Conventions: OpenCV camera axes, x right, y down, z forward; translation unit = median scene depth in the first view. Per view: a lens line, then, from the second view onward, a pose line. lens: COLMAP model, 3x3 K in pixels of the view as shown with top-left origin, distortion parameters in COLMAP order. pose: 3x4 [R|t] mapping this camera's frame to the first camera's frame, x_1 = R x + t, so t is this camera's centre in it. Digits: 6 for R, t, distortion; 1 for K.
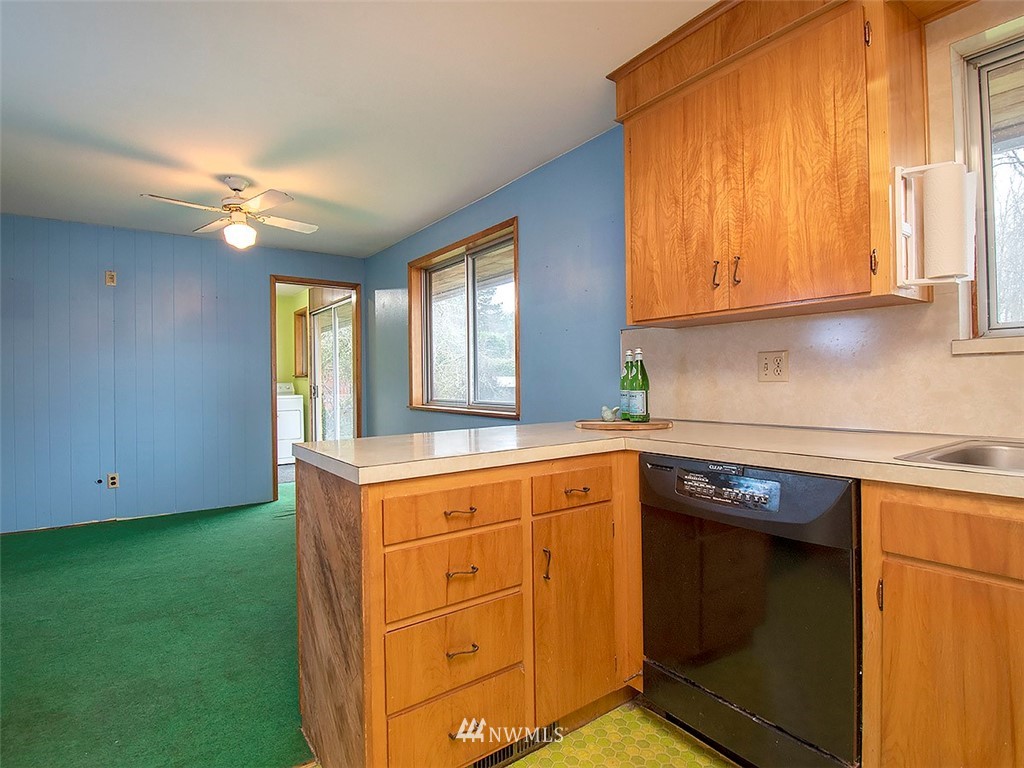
lens RADIAL K [[561.1, 0, 512.0], [0, 561.1, 384.0], [0, 0, 1]] dist [-0.003631, -0.001515]
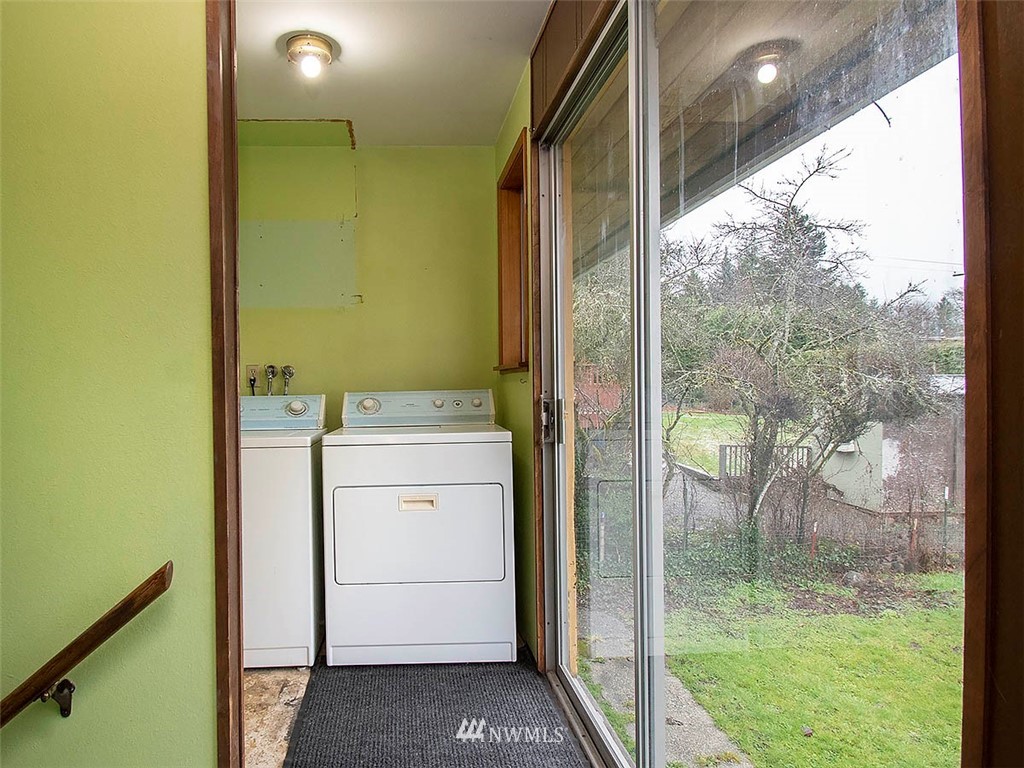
lens RADIAL K [[561.1, 0, 512.0], [0, 561.1, 384.0], [0, 0, 1]] dist [-0.003631, -0.001515]
pose [[0.899877, 0.004252, -0.436124, -0.243358], [-0.004565, 0.999990, 0.000331, -0.005497], [0.436121, 0.001693, 0.899886, 0.730314]]
